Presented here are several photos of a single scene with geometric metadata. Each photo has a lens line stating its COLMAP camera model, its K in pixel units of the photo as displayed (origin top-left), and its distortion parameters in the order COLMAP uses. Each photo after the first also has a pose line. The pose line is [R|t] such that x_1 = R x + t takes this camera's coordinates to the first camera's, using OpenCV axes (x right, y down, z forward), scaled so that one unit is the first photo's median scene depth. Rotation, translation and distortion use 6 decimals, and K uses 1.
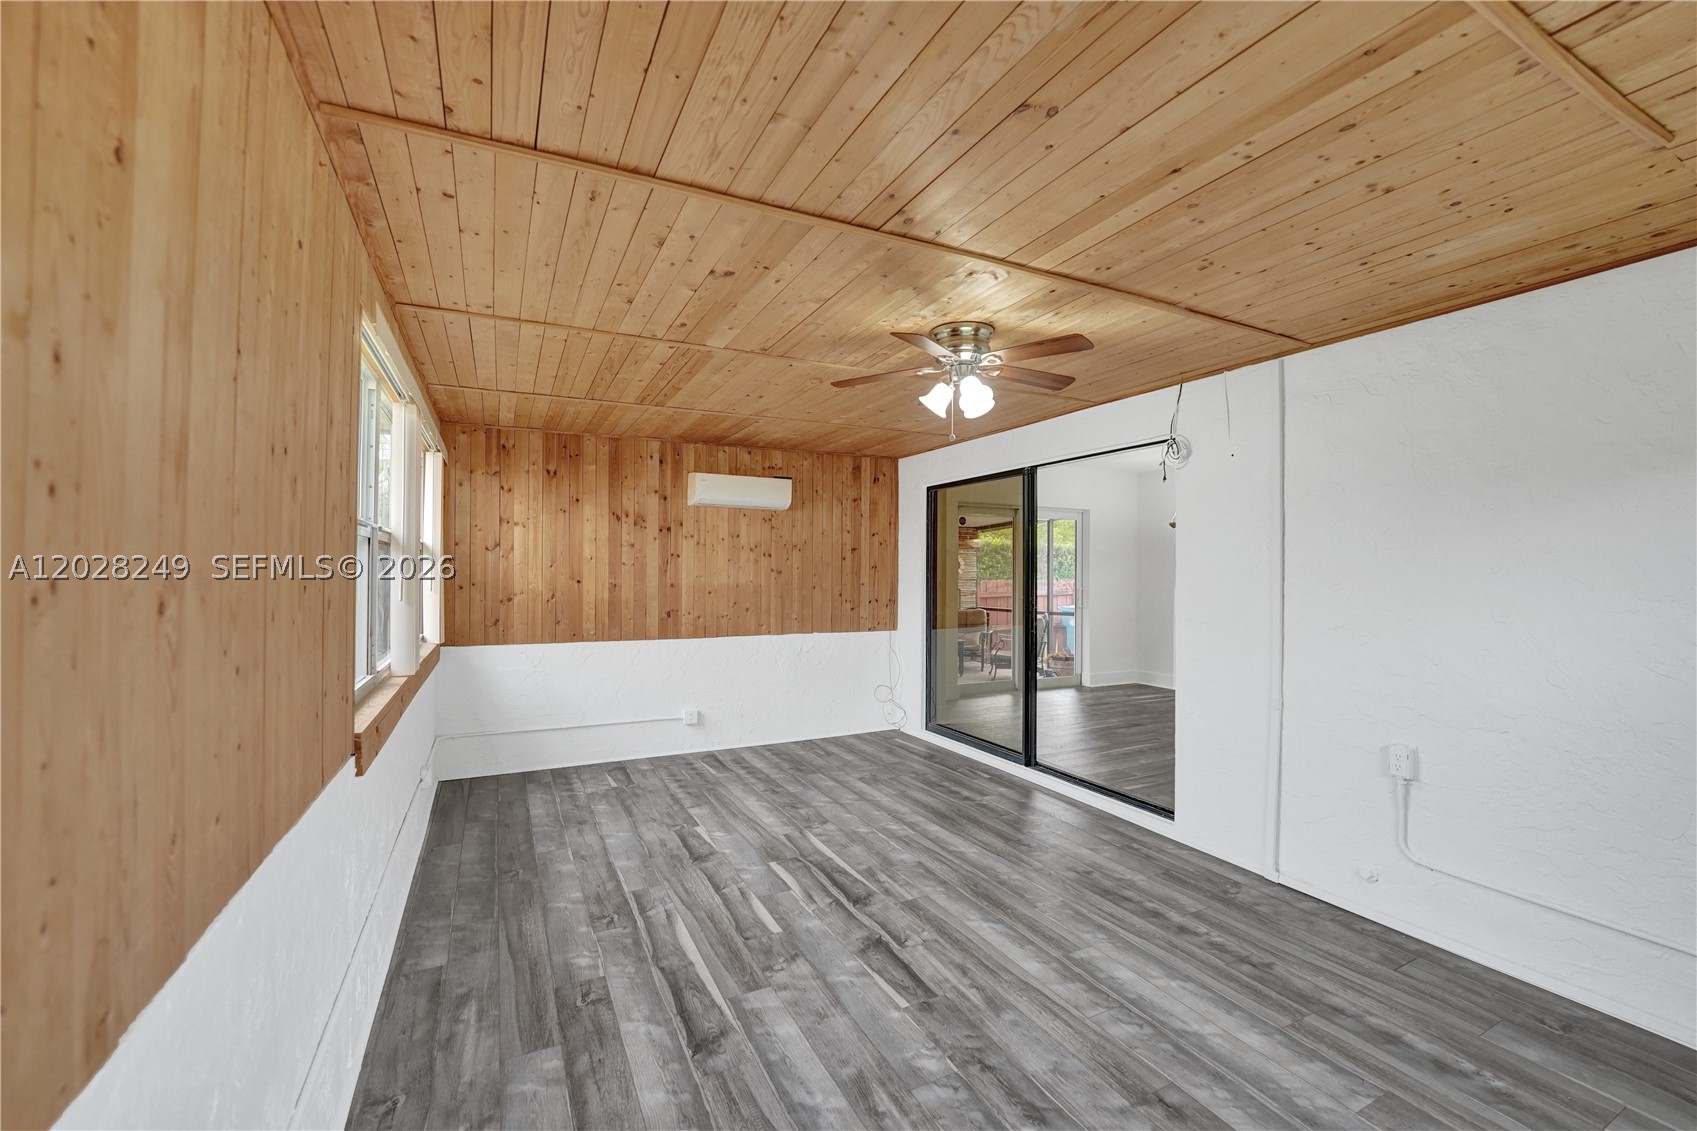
lens RADIAL K [[693.0, 0, 843.7], [0, 693.0, 562.0], [0, 0, 1]] dist [-0.027600, 0.003296]
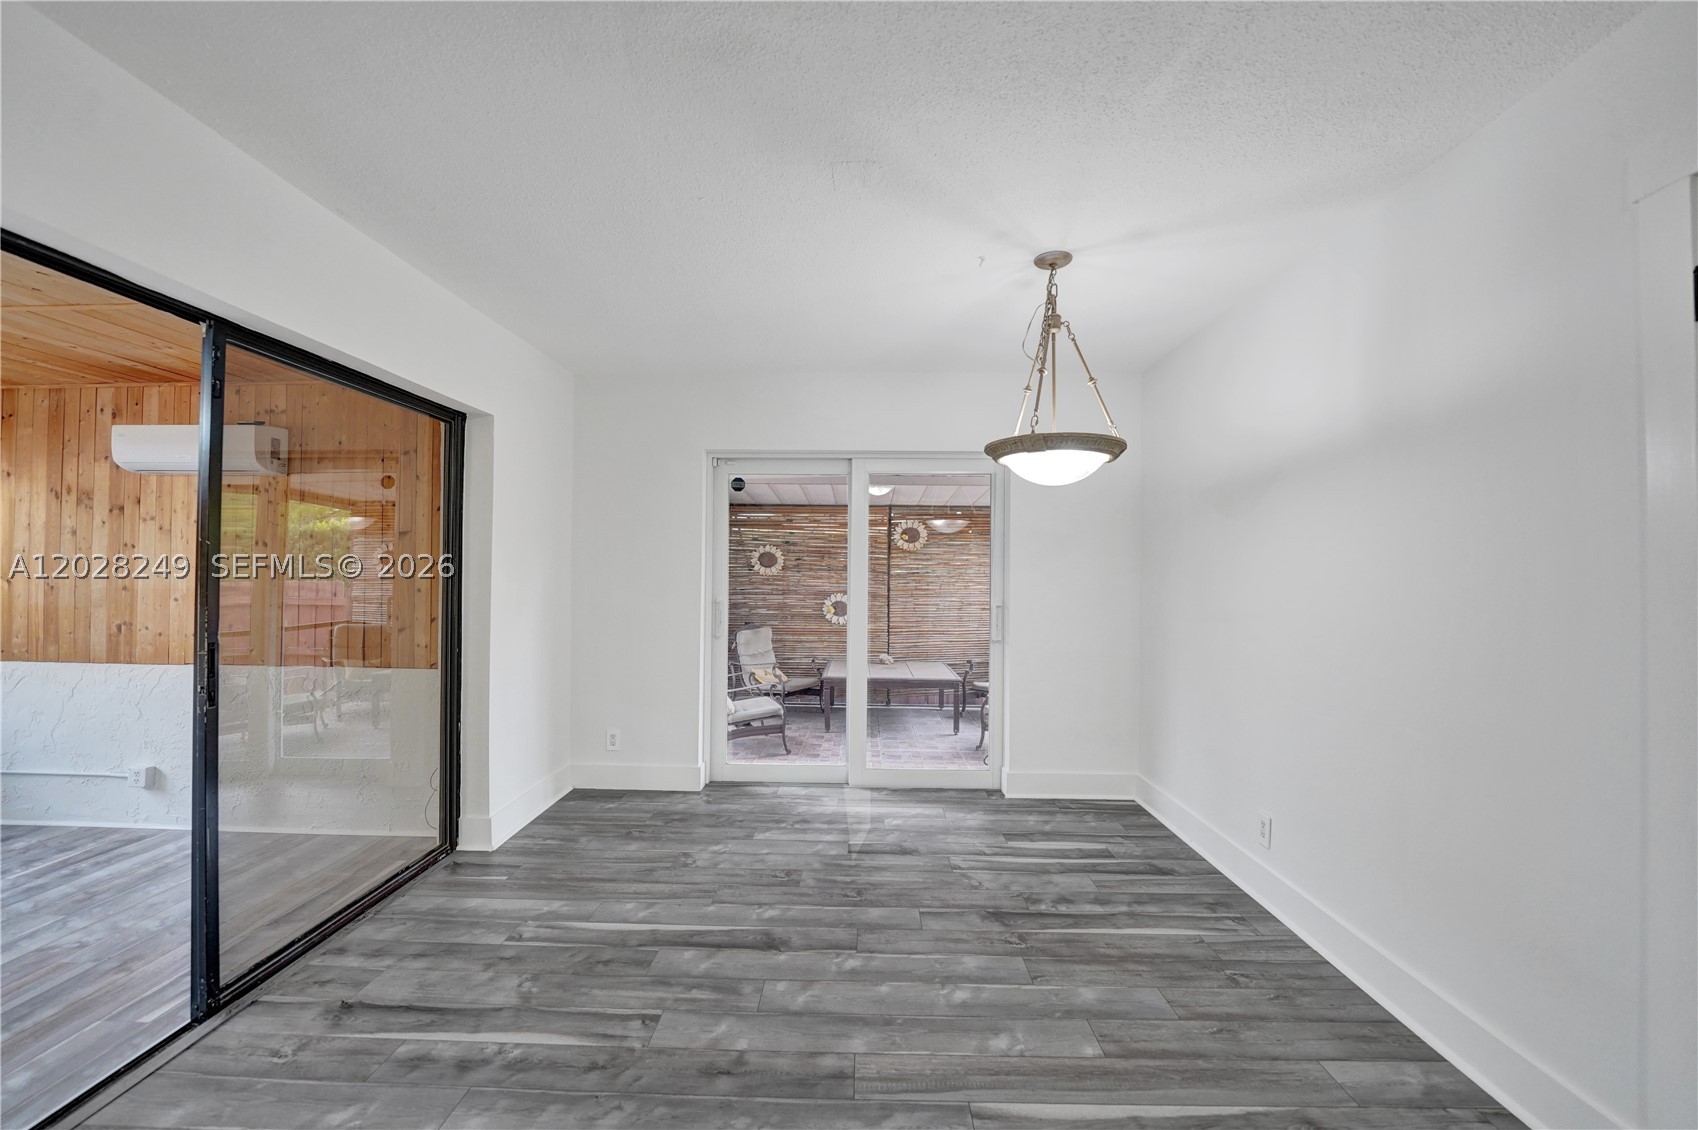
lens RADIAL K [[693.4, 0, 844.2], [0, 693.4, 561.5], [0, 0, 1]] dist [-0.027600, 0.003296]
pose [[0.885282, -0.005960, -0.465017, 1.205323], [0.003992, 0.999978, -0.005216, 0.022157], [0.465038, 0.002761, 0.885286, 1.212725]]
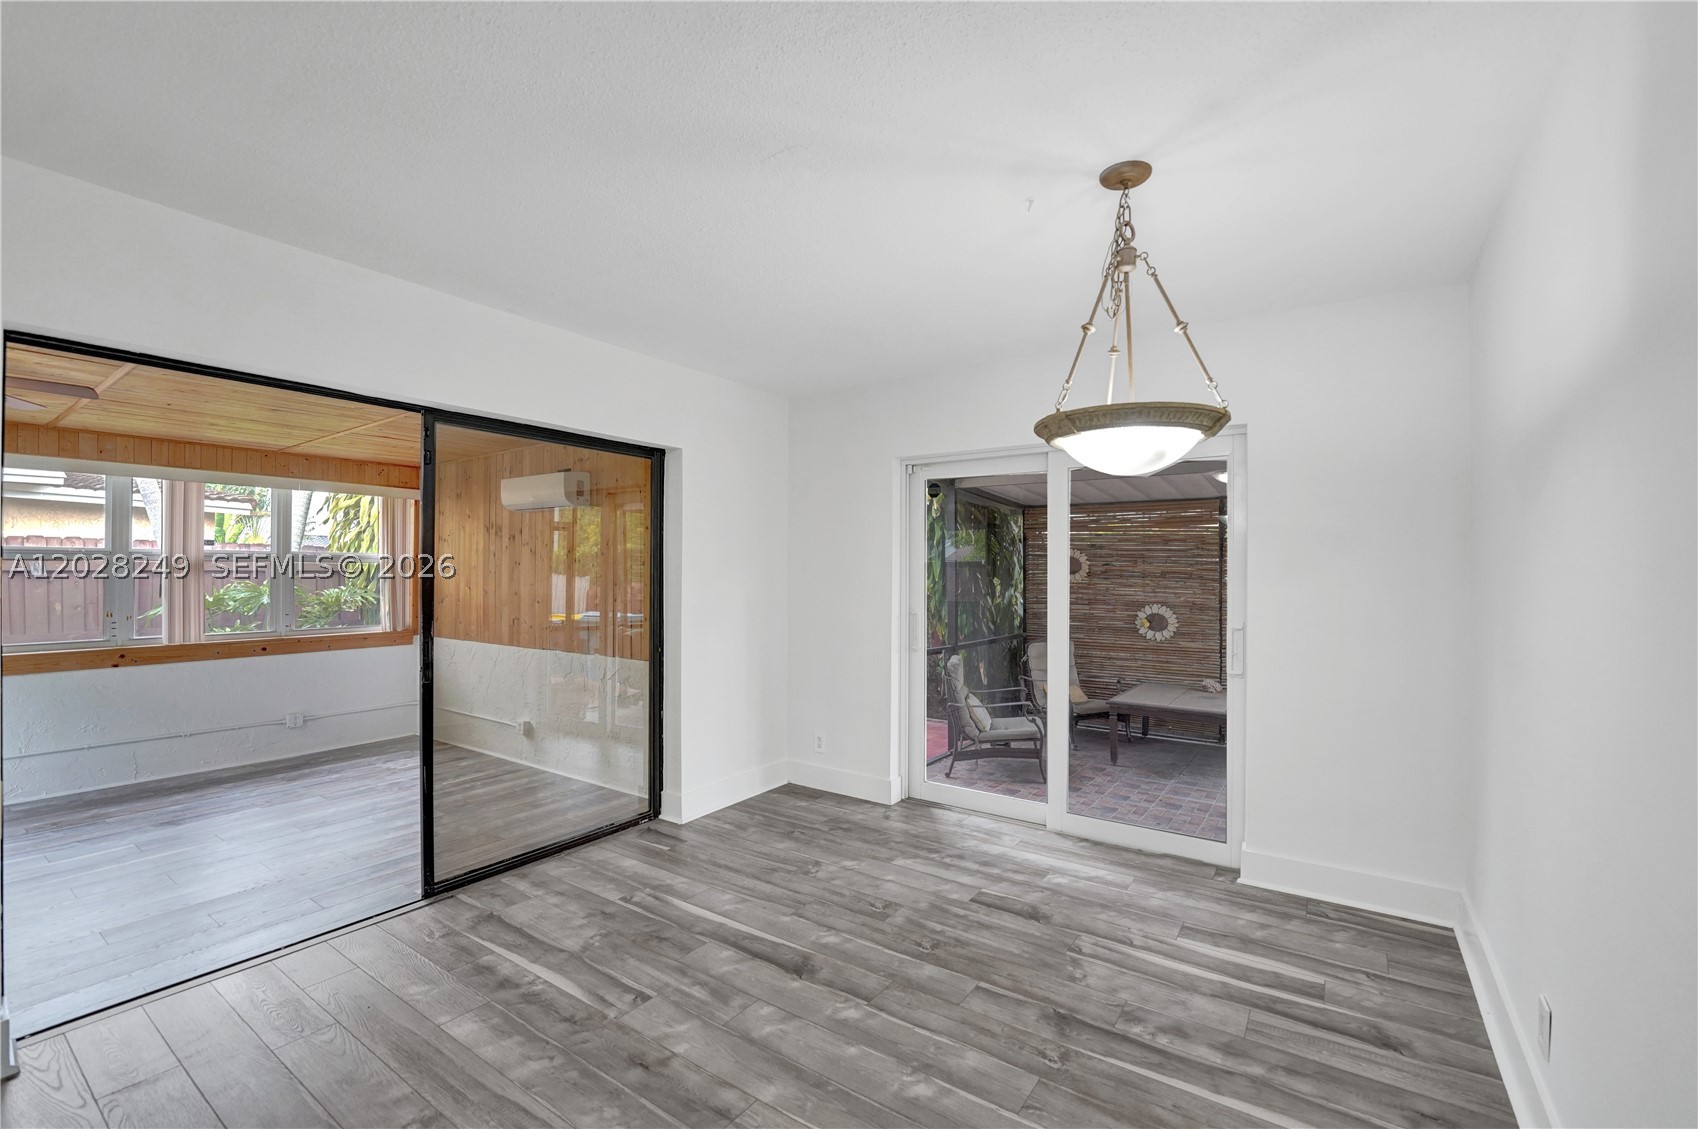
lens RADIAL K [[716.7, 0, 840.4], [0, 716.7, 567.7], [0, 0, 1]] dist [-0.024523, 0.001031]
pose [[0.482543, -0.010009, -0.875815, 1.472332], [0.011293, 0.999923, -0.005206, 0.012511], [0.875800, -0.007379, 0.482619, 1.515333]]
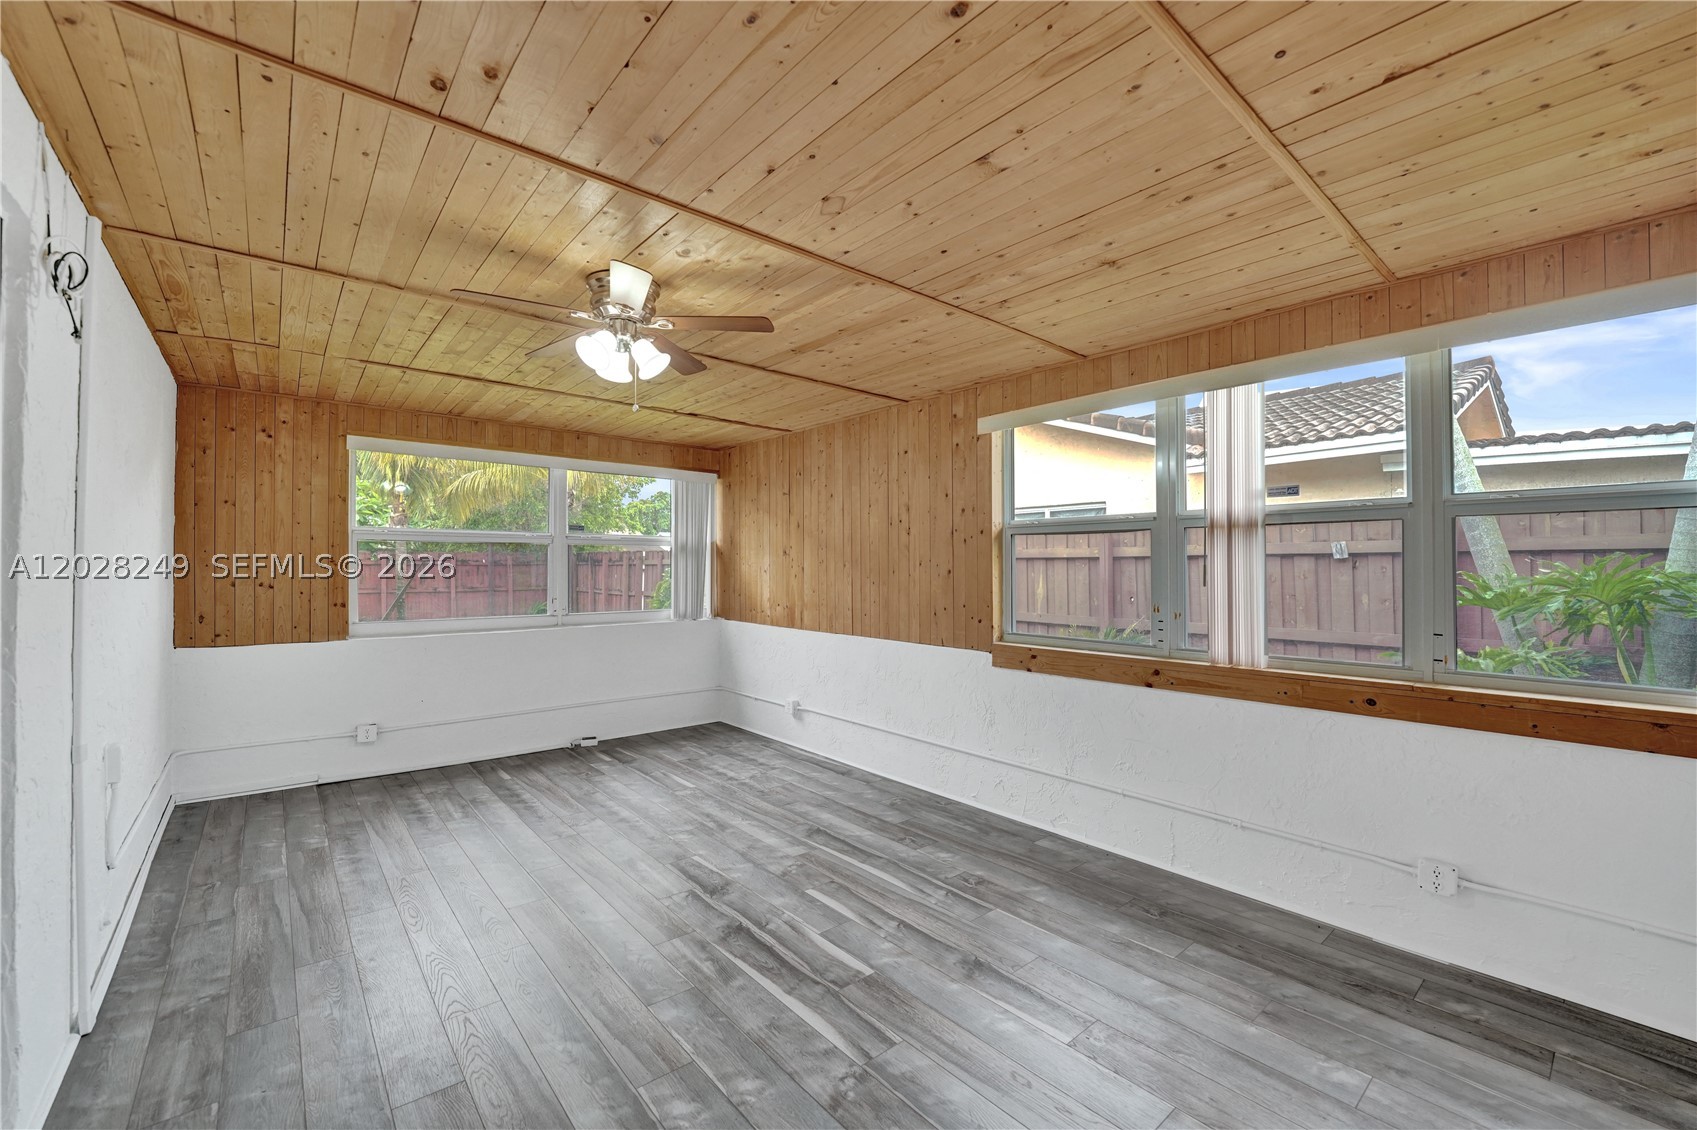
lens RADIAL K [[694.0, 0, 845.5], [0, 694.0, 564.5], [0, 0, 1]] dist [-0.025921, 0.000233]
pose [[-0.971605, -0.005549, -0.236542, 0.088934], [-0.002113, 0.999889, -0.014779, 0.038477], [0.236598, -0.013860, -0.971509, 1.738725]]
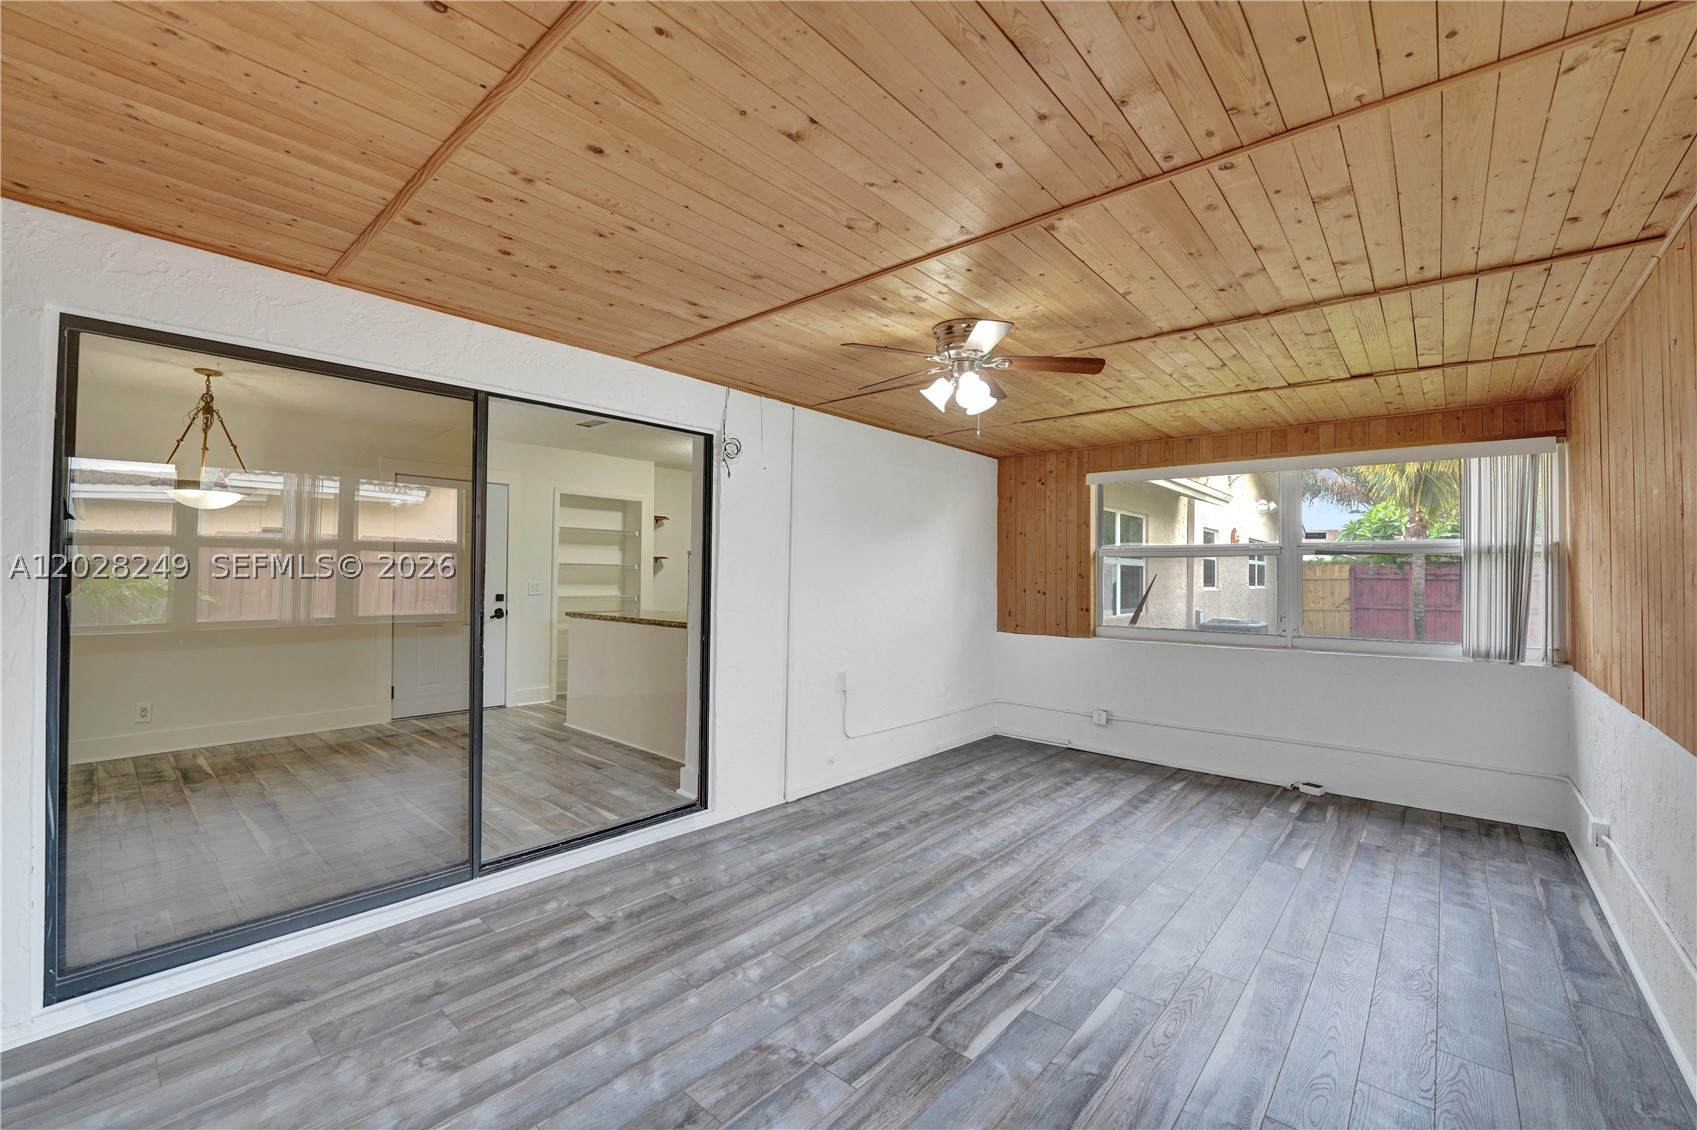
lens RADIAL K [[694.0, 0, 845.5], [0, 694.0, 564.5], [0, 0, 1]] dist [-0.025921, 0.000233]
pose [[-0.376899, 0.007280, 0.926226, -0.632794], [-0.021577, 0.999629, -0.016637, 0.030153], [-0.926003, -0.026256, -0.376602, 1.382527]]
